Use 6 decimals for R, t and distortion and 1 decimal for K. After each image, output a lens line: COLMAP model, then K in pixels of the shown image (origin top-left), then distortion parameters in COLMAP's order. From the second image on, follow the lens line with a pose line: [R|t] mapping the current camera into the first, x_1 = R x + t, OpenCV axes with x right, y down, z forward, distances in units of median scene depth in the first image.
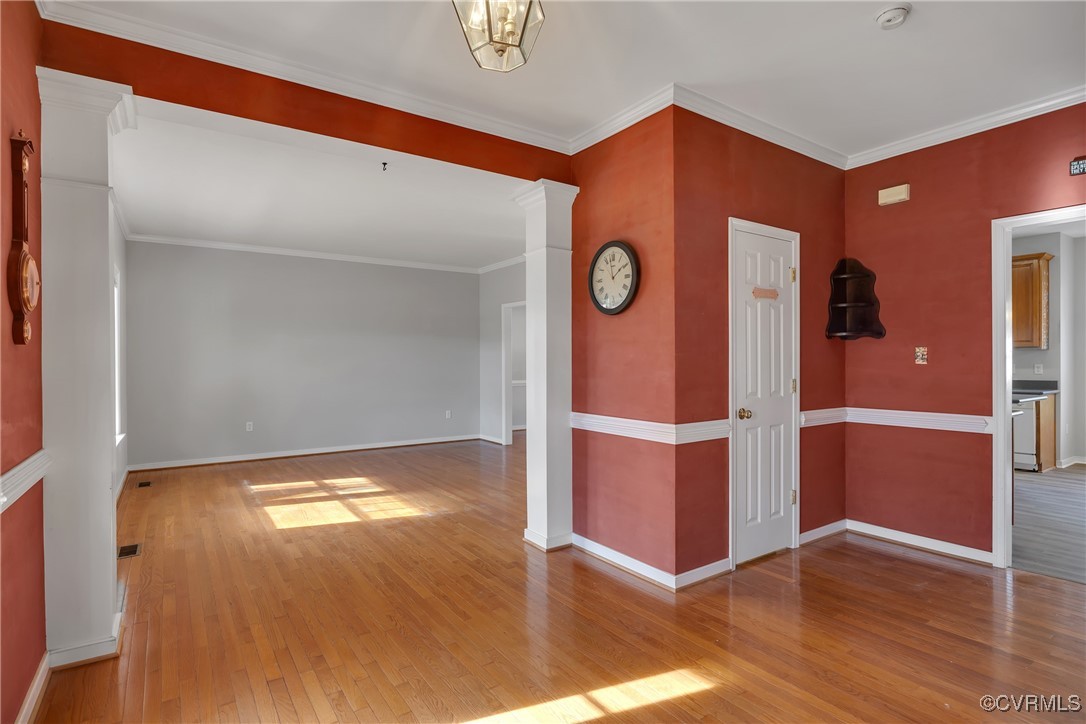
lens RADIAL K [[545.9, 0, 548.5], [0, 545.9, 367.2], [0, 0, 1]] dist [0.000587, -0.004015]
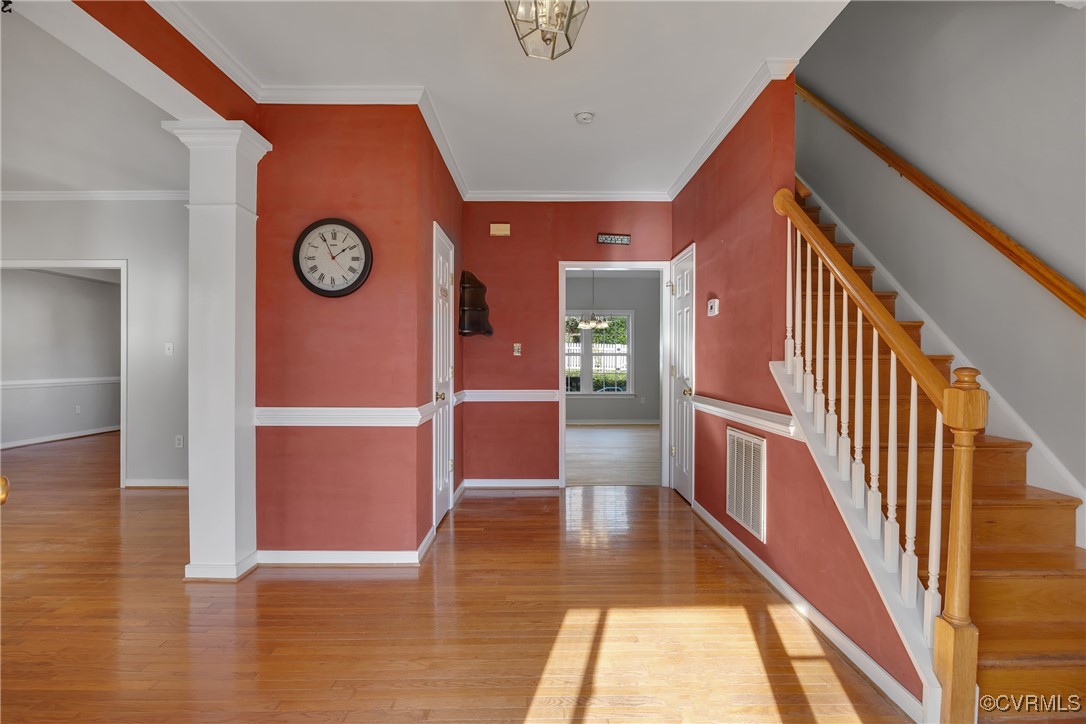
lens RADIAL K [[533.9, 0, 537.1], [0, 533.9, 365.6], [0, 0, 1]] dist [-0.009025, 0.001355]
pose [[0.561682, -0.002276, 0.827350, -0.411089], [0.004900, 0.999988, -0.000576, 0.021231], [-0.827339, 0.004377, 0.561686, 0.189539]]
